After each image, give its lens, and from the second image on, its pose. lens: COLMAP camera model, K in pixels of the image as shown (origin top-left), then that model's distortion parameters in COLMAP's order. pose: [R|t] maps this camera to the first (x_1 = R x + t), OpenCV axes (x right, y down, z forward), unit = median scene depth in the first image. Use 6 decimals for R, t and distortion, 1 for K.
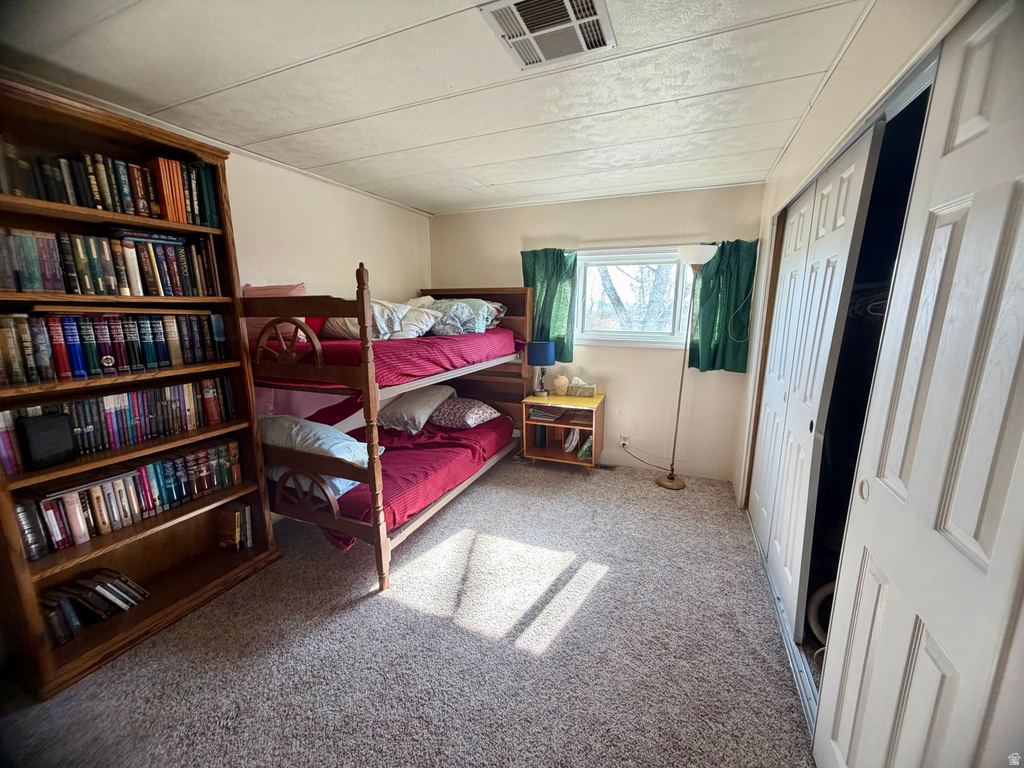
lens RADIAL K [[408.1, 0, 508.2], [0, 408.1, 389.3], [0, 0, 1]] dist [0.001691, -0.000094]
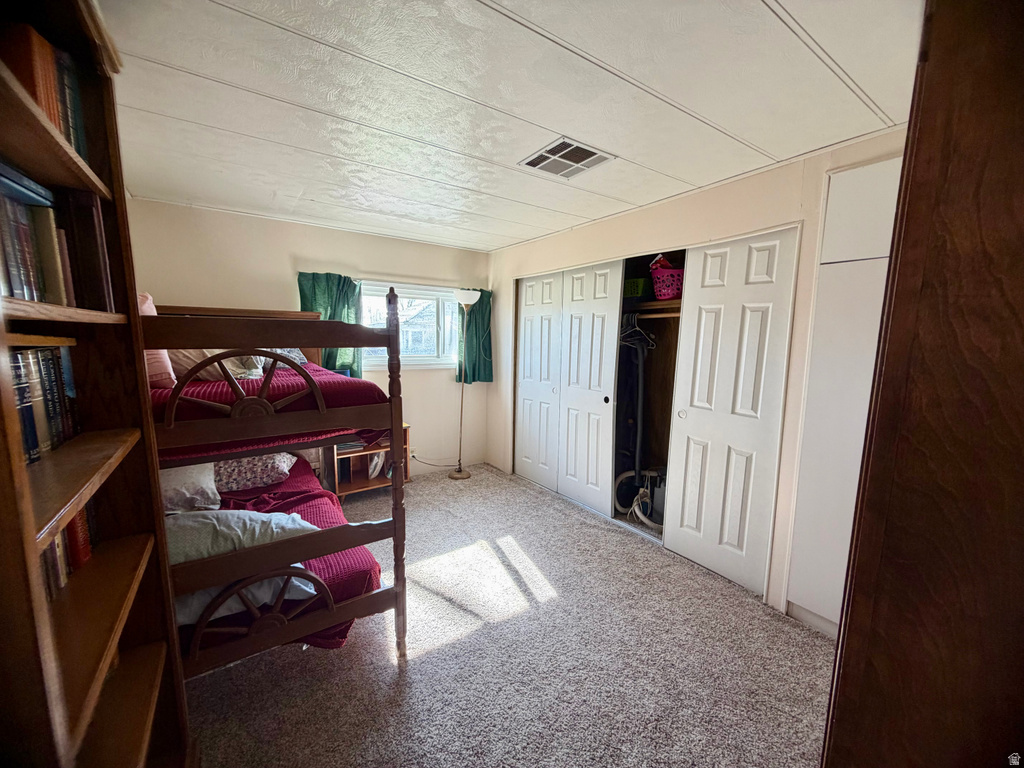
lens RADIAL K [[408.1, 0, 510.3], [0, 408.1, 390.4], [0, 0, 1]] dist [0.001691, -0.000094]
pose [[0.525620, -0.104618, 0.844262, -0.746658], [0.152815, 0.987878, 0.027275, -0.050498], [-0.836882, 0.114680, 0.535236, 0.236887]]
